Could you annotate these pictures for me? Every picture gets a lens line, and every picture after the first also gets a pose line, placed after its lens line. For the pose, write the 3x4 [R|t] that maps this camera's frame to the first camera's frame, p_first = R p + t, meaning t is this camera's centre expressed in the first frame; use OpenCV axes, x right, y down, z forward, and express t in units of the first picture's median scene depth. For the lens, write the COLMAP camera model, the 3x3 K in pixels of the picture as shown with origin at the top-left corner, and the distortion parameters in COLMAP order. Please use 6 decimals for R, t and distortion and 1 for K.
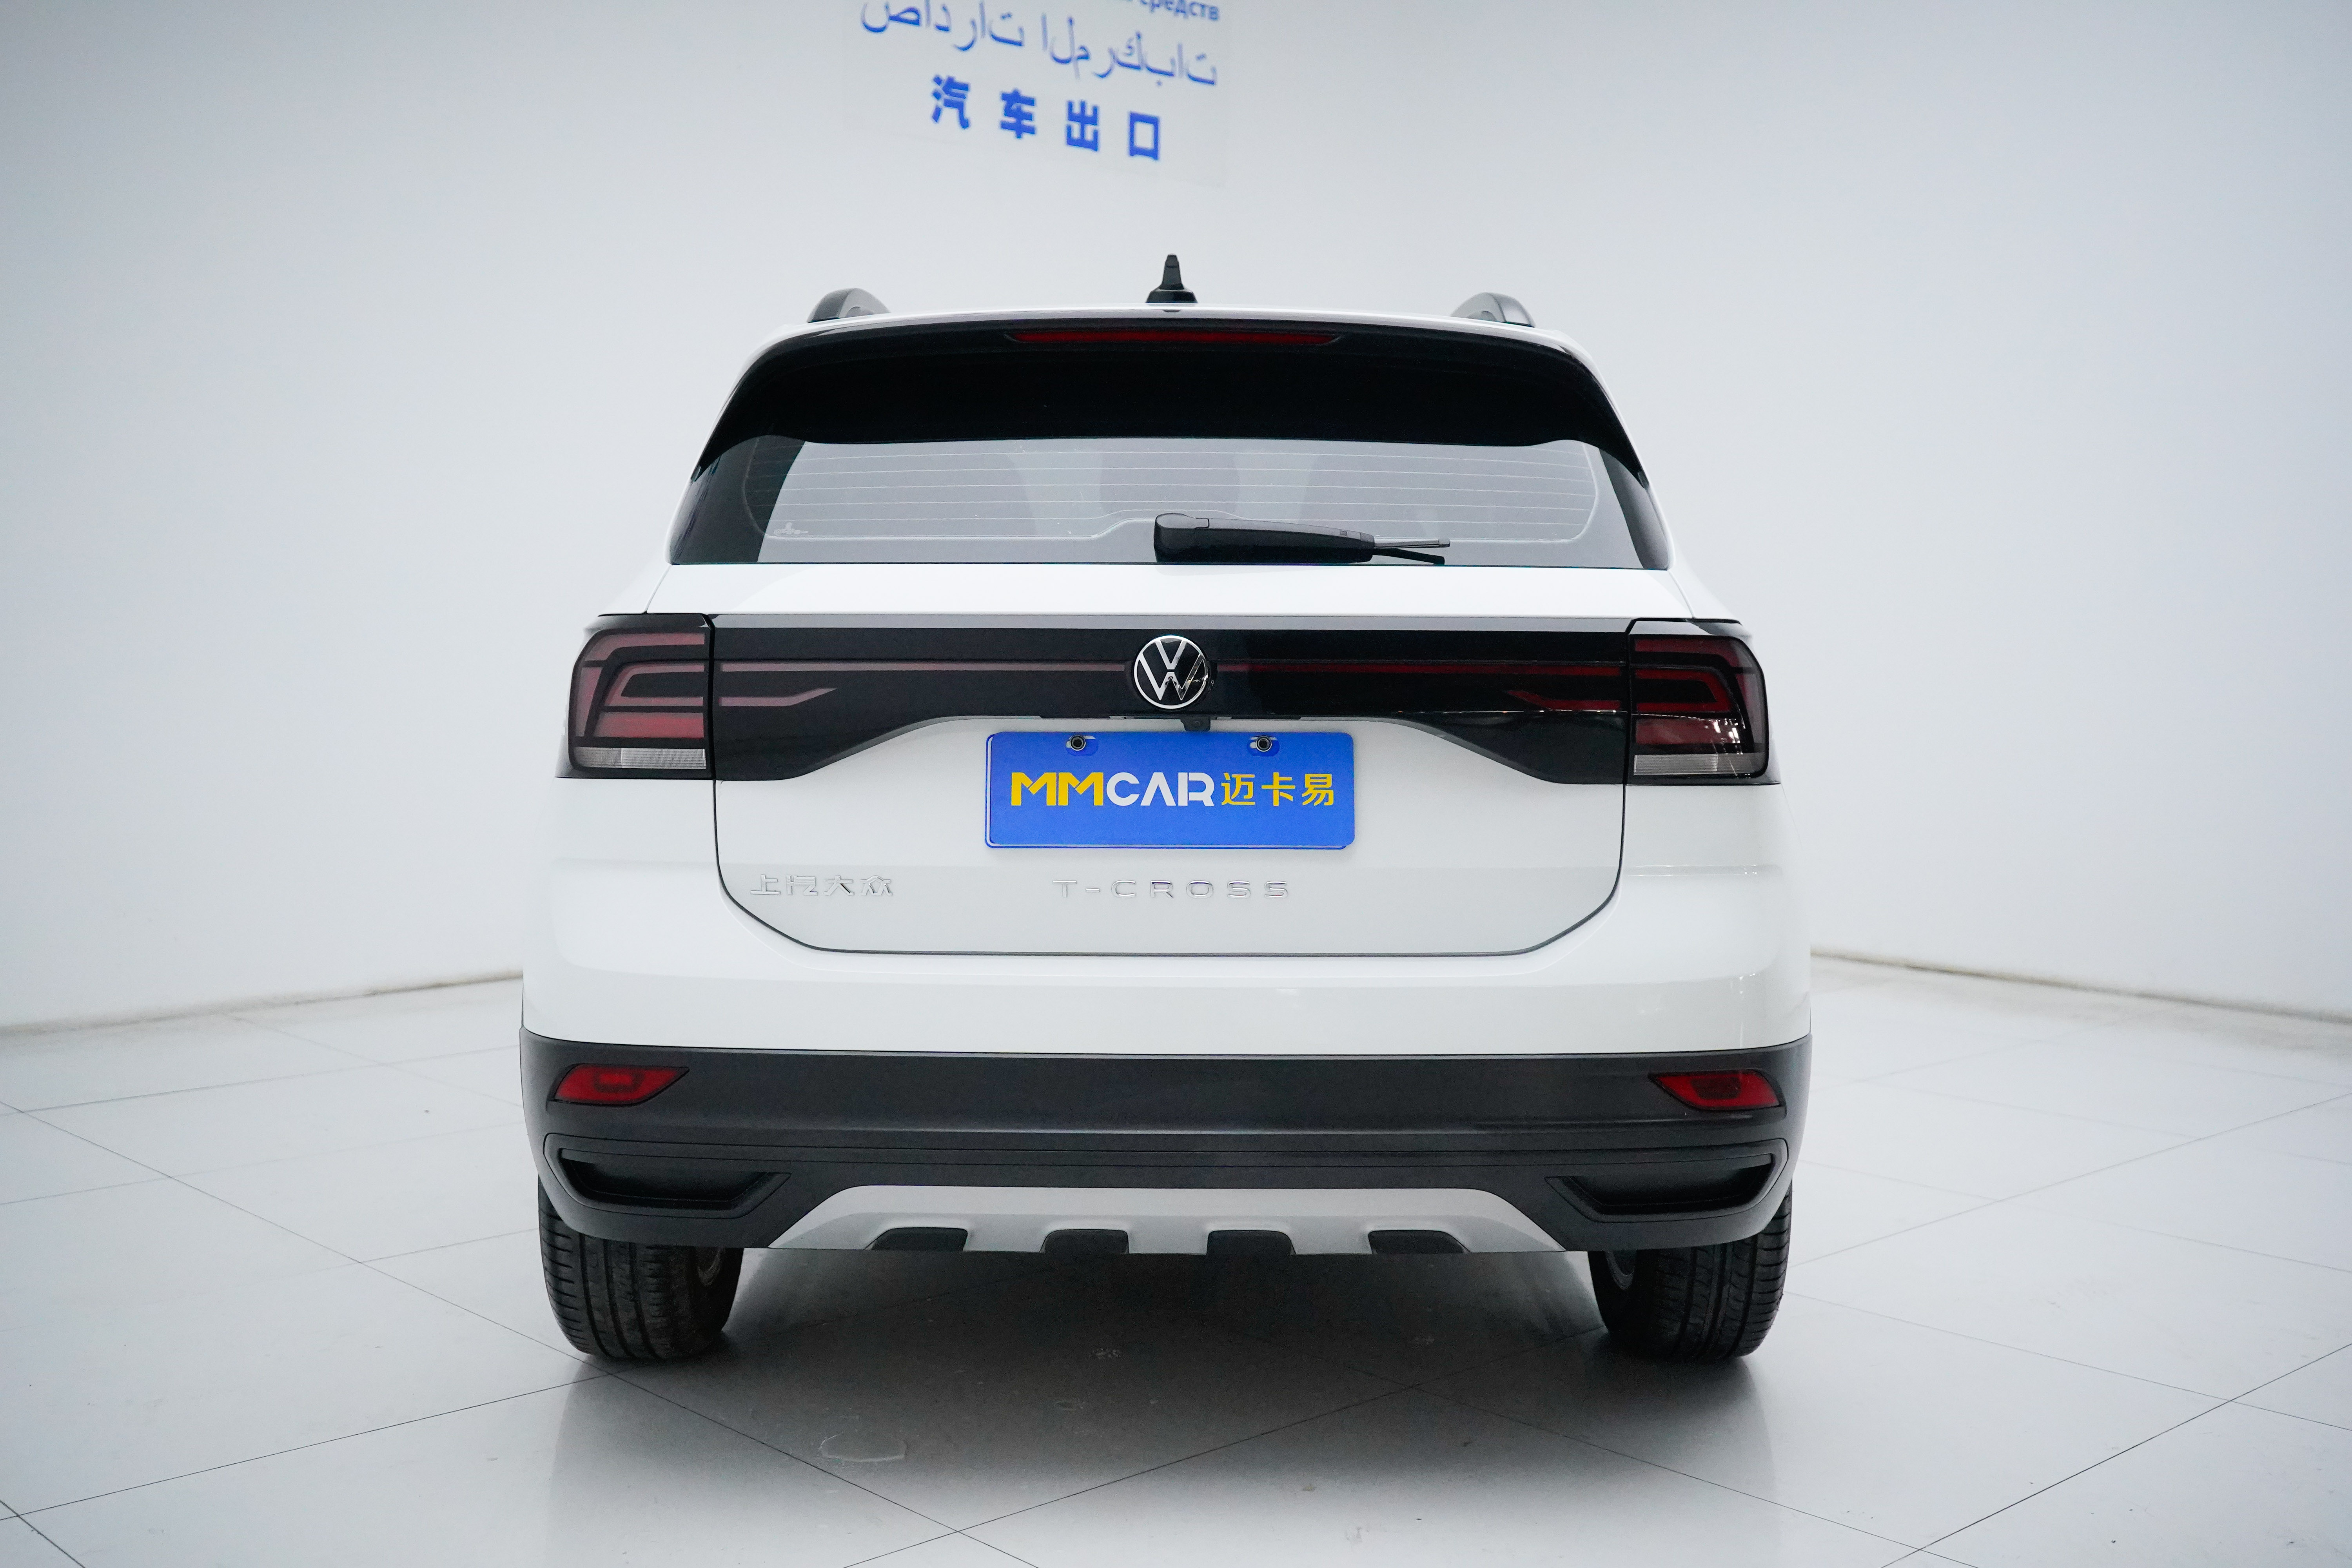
lens RADIAL K [[2532.8, 0, 1175.9], [0, 2532.8, 785.5], [0, 0, 1]] dist [-0.007021, 0.000000]
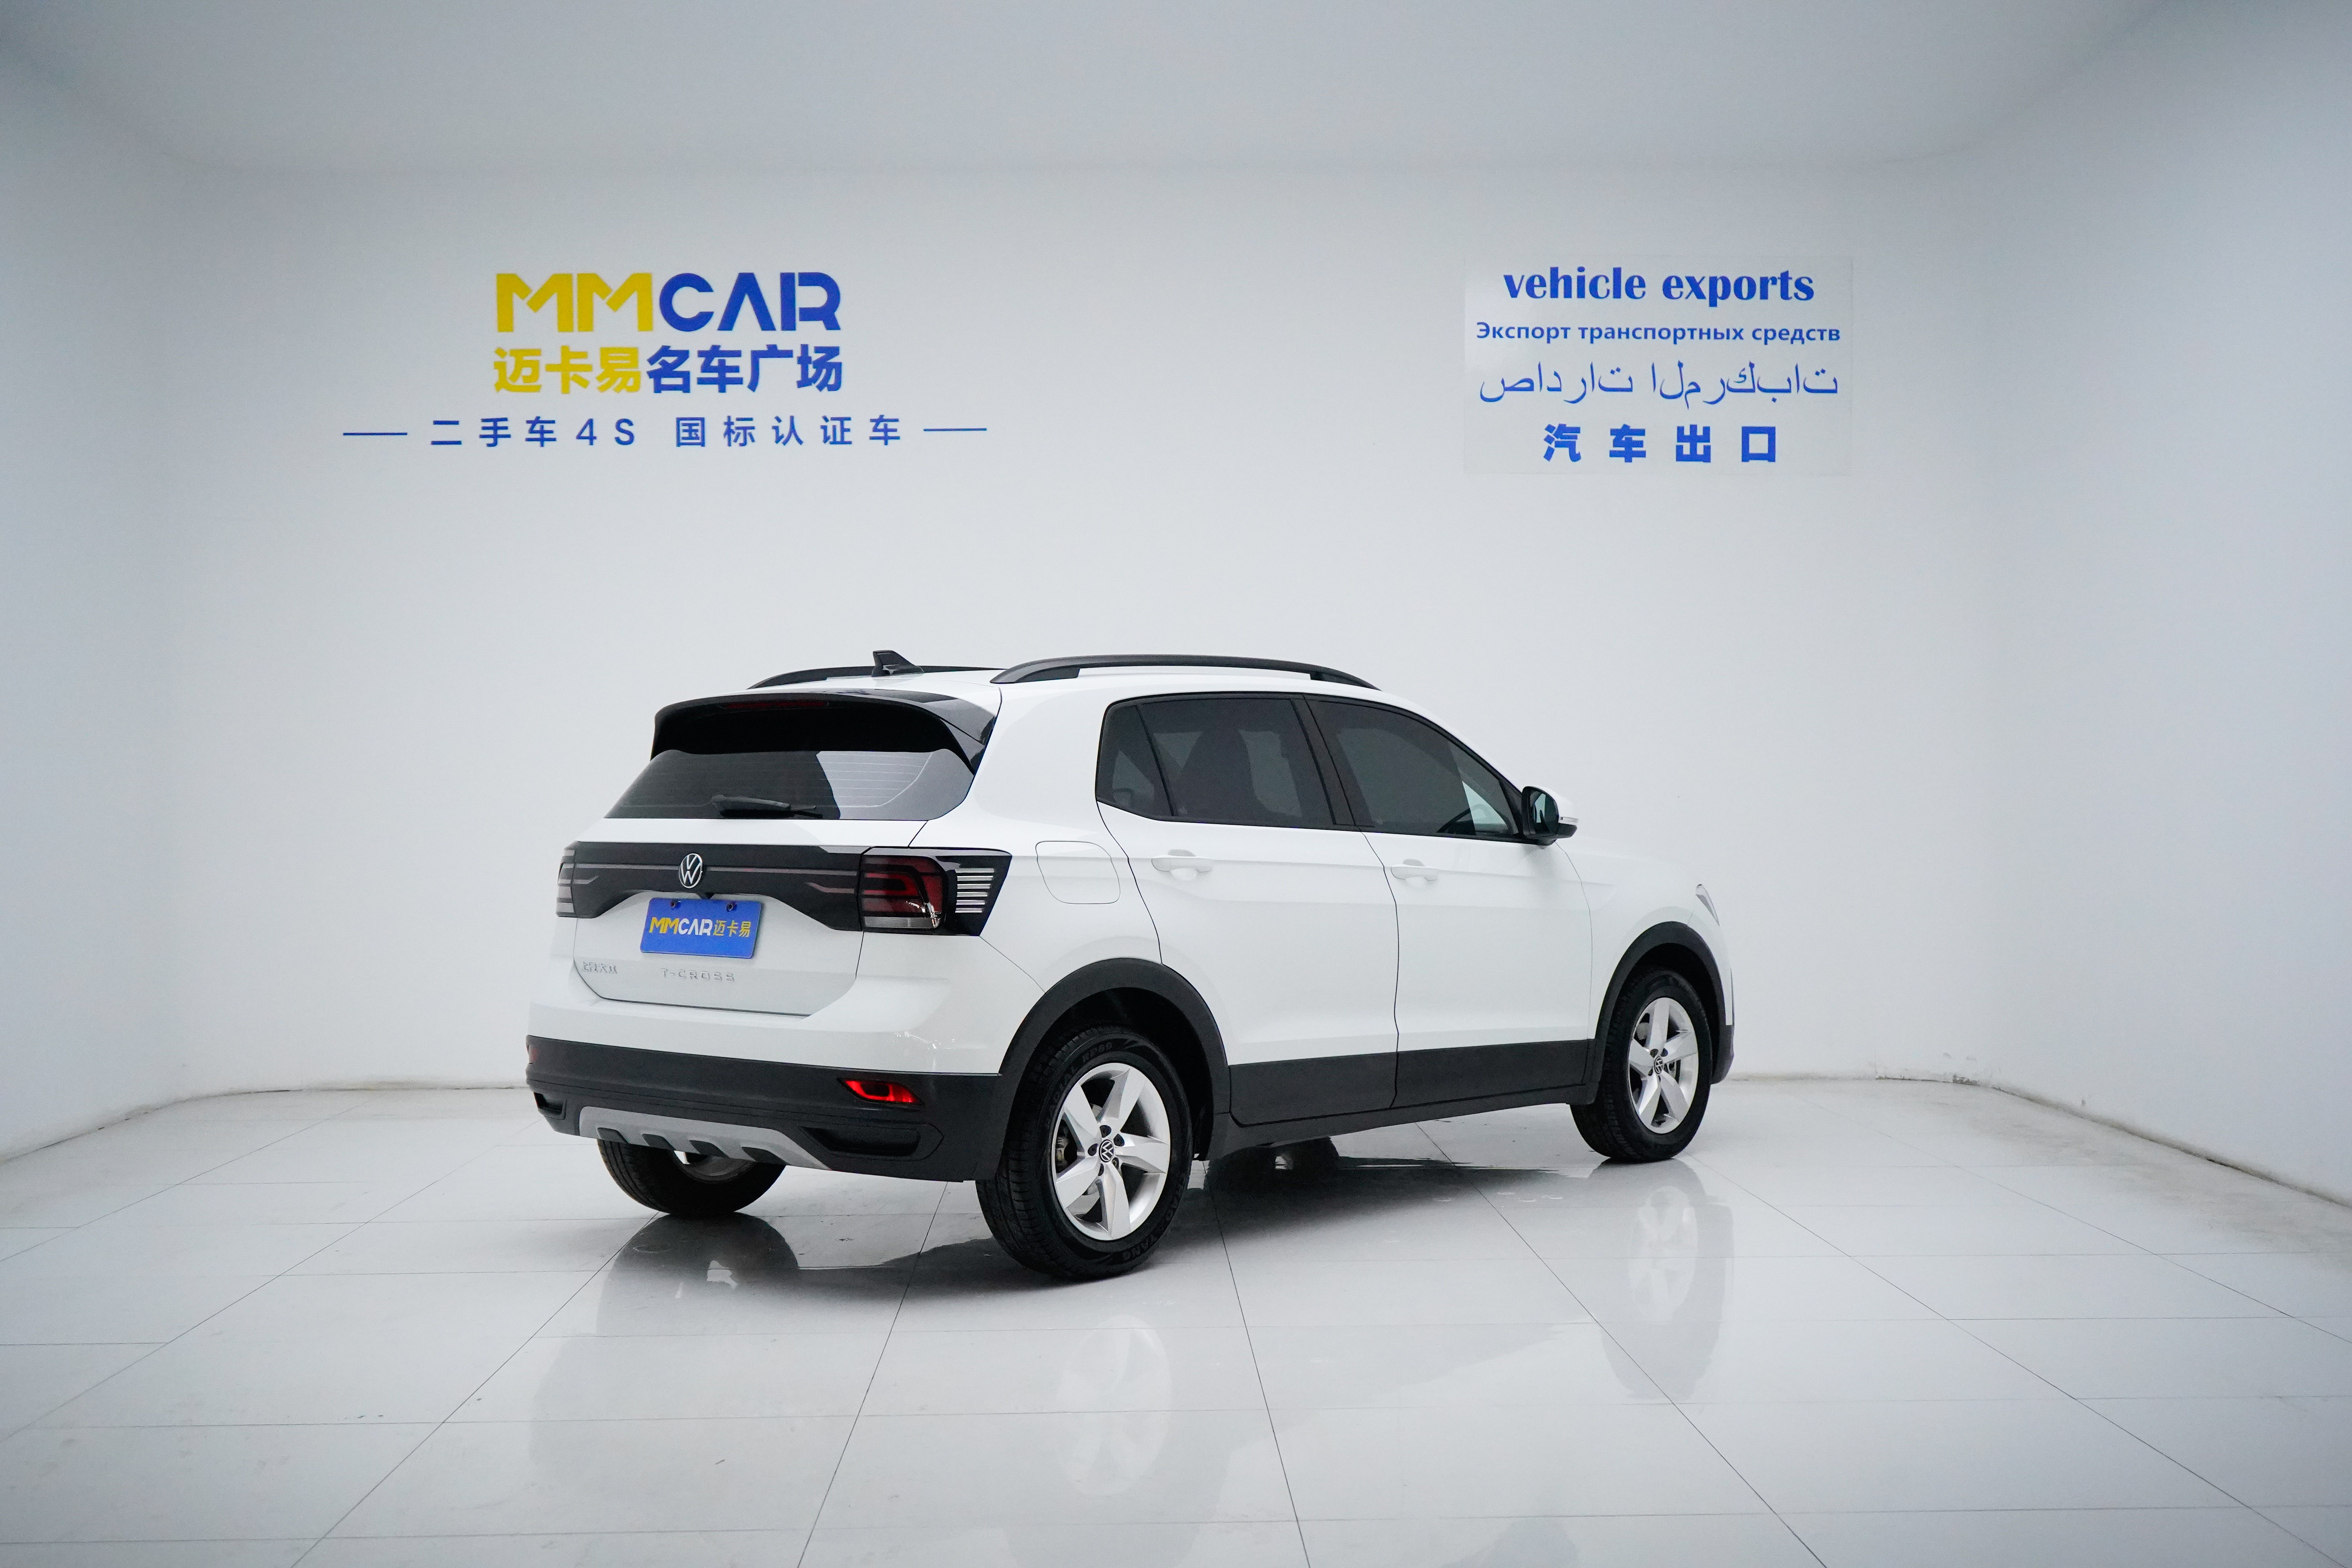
lens RADIAL K [[2566.0, 0, 1176.1], [0, 2566.0, 782.8], [0, 0, 1]] dist [0.026487, 0.000000]
pose [[0.756167, -0.008383, -0.654325, 0.632449], [-0.042935, 0.997128, -0.062394, -0.000682], [0.652969, 0.075274, 0.753635, -0.128623]]
